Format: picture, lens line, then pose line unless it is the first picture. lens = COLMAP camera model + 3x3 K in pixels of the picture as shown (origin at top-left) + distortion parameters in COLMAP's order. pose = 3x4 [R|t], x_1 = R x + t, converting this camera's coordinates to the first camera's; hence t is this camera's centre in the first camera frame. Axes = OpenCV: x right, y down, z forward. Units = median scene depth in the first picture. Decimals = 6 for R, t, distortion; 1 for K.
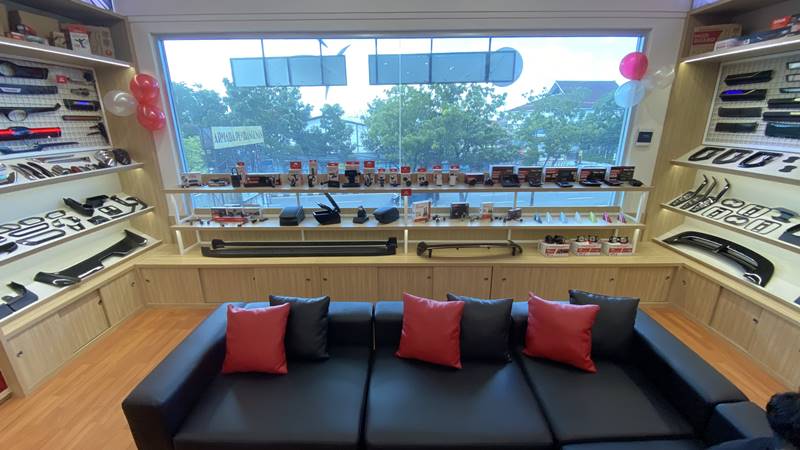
lens RADIAL K [[325.7, 0, 400.0], [0, 325.7, 225.0], [0, 0, 1]] dist [0.021952, -0.020681]
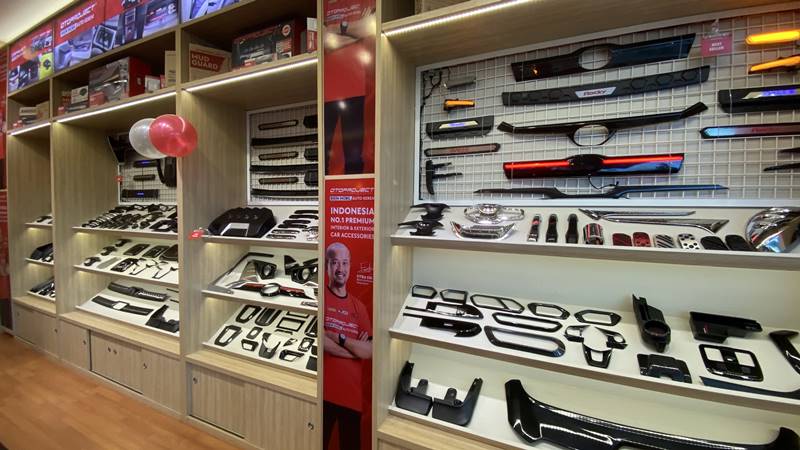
lens RADIAL K [[325.7, 0, 400.0], [0, 325.7, 225.0], [0, 0, 1]] dist [0.021952, -0.020681]
pose [[-0.420668, 0.035026, -0.906538, -0.437766], [-0.279201, 0.945757, 0.166101, -0.164589], [0.863183, 0.322980, -0.388071, 0.848447]]
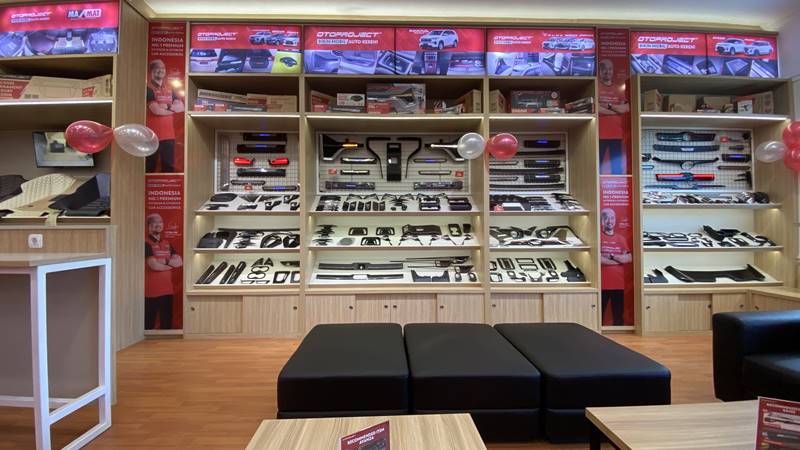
lens RADIAL K [[325.7, 0, 400.0], [0, 325.7, 225.0], [0, 0, 1]] dist [0.021952, -0.020681]
pose [[0.032377, -0.011294, -0.999412, 0.249805], [-0.292559, 0.956033, -0.020282, 0.301066], [0.955699, 0.293043, 0.027650, -0.211915]]
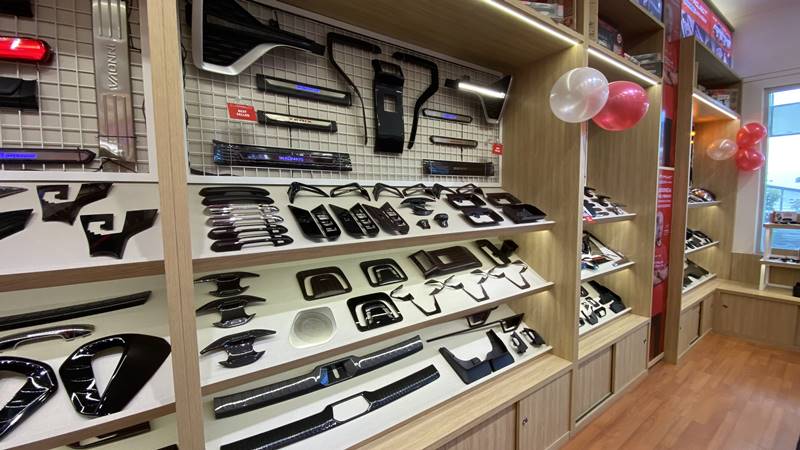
lens RADIAL K [[325.7, 0, 400.0], [0, 325.7, 225.0], [0, 0, 1]] dist [0.021952, -0.020681]
pose [[0.572033, 0.069648, -0.817268, -0.595174], [-0.235234, 0.968464, -0.082115, 0.276510], [0.785775, 0.239222, 0.570377, -0.544759]]
